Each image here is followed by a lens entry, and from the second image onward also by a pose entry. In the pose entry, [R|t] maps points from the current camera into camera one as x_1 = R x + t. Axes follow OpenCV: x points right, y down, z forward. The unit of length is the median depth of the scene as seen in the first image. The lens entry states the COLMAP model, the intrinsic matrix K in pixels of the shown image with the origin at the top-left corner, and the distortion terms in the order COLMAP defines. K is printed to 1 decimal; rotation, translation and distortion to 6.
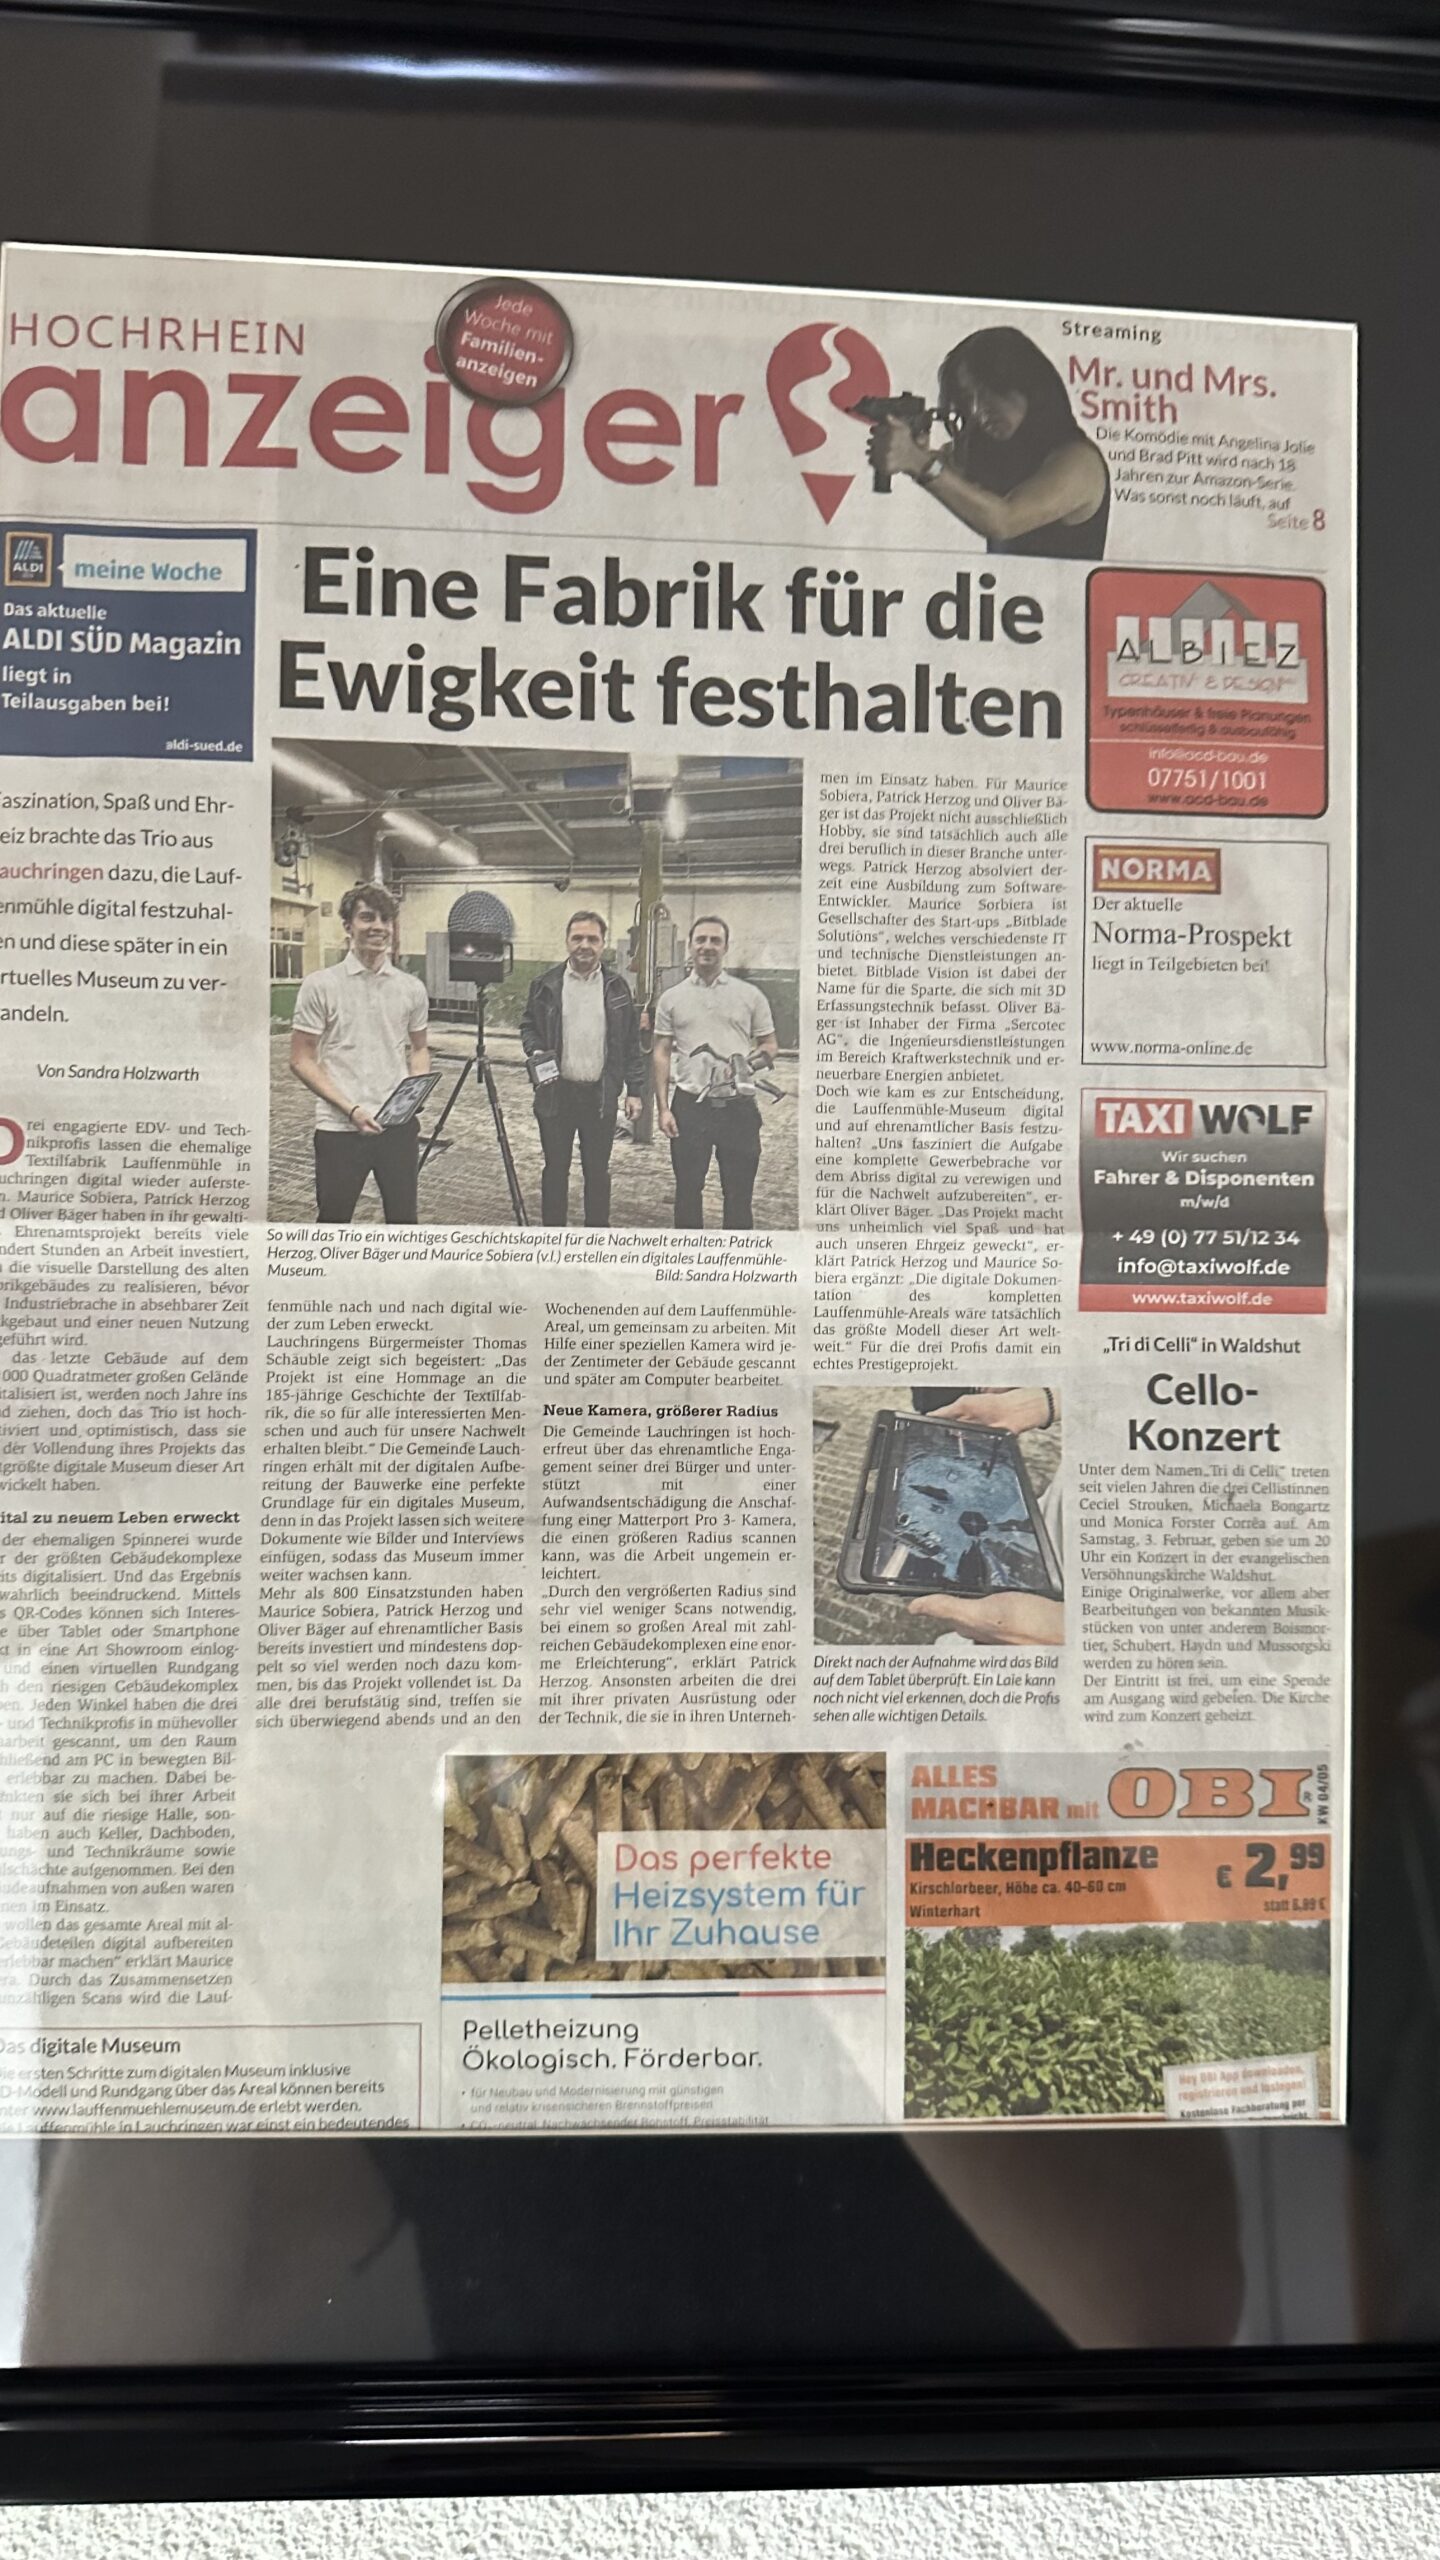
lens RADIAL K [[1797.8, 0, 718.1], [0, 1797.8, 1282.6], [0, 0, 1]] dist [-0.002659, -0.009240]
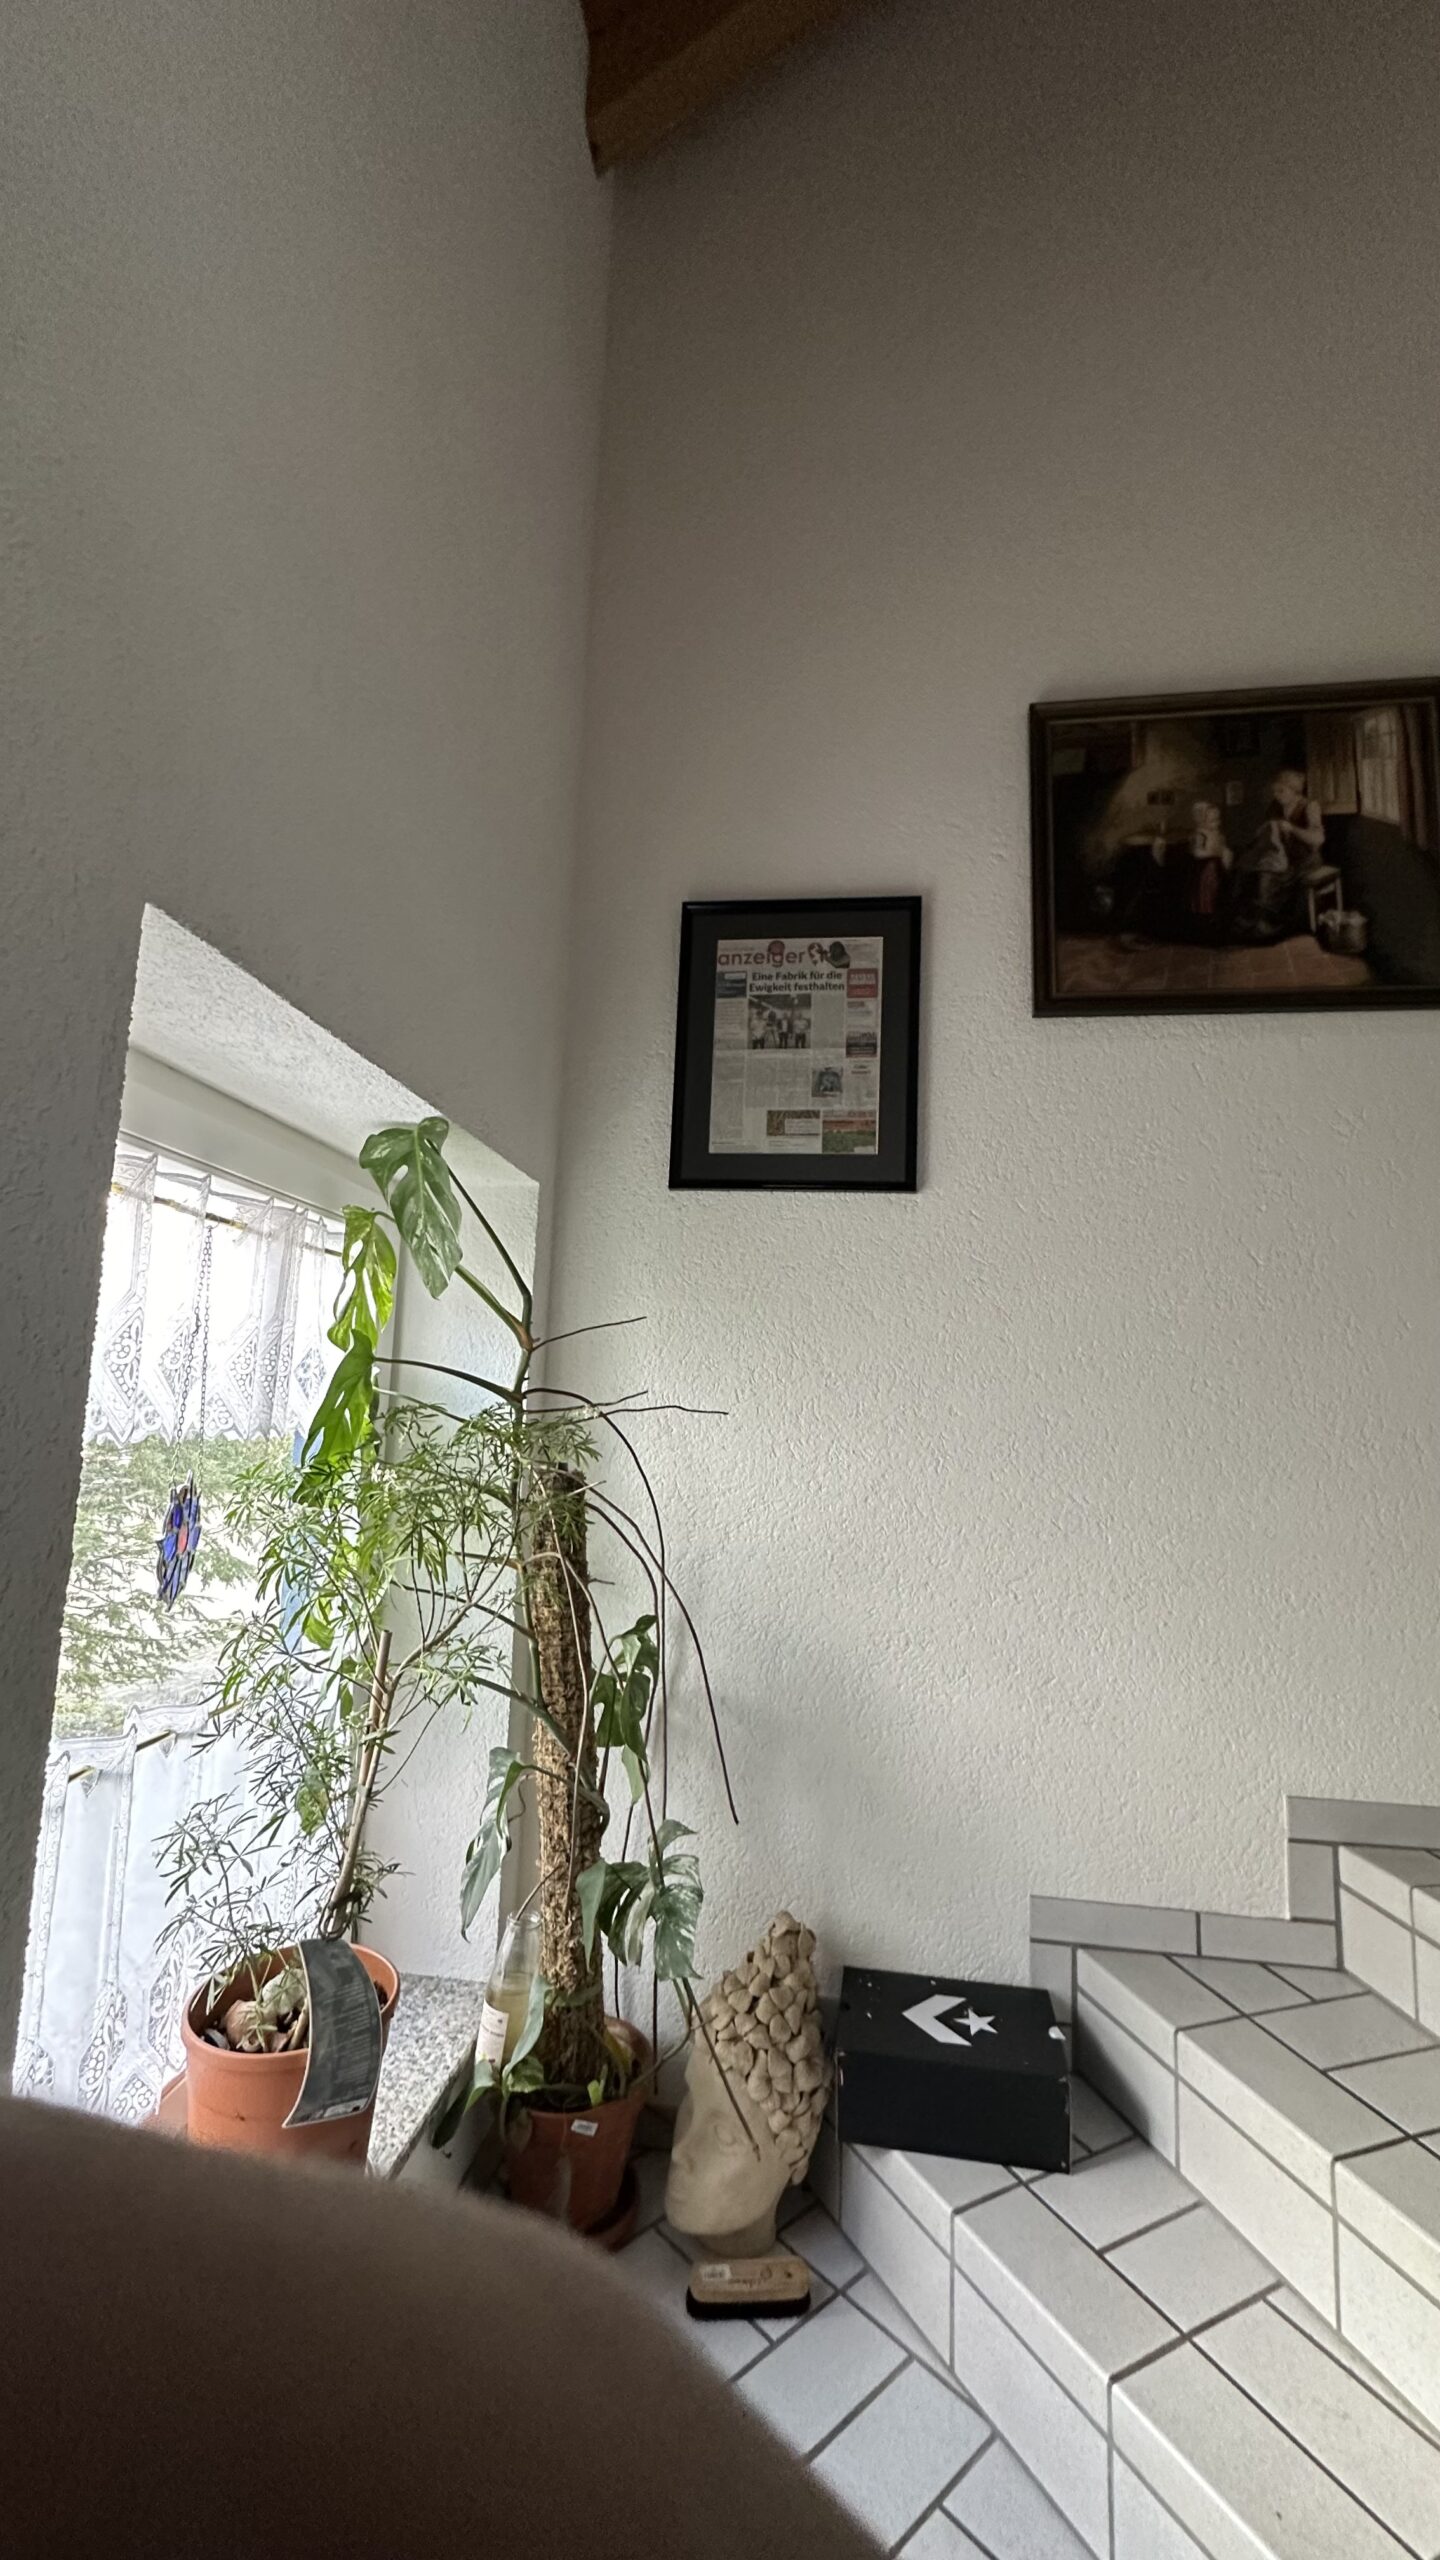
lens RADIAL K [[1040.5, 0, 720.0], [0, 1040.5, 1277.3], [0, 0, 1]] dist [-0.003139, 0.000844]
pose [[0.979135, -0.004502, -0.203163, 0.598940], [-0.019157, 0.993257, -0.114339, 1.553126], [0.202308, 0.115845, 0.972446, -3.571343]]
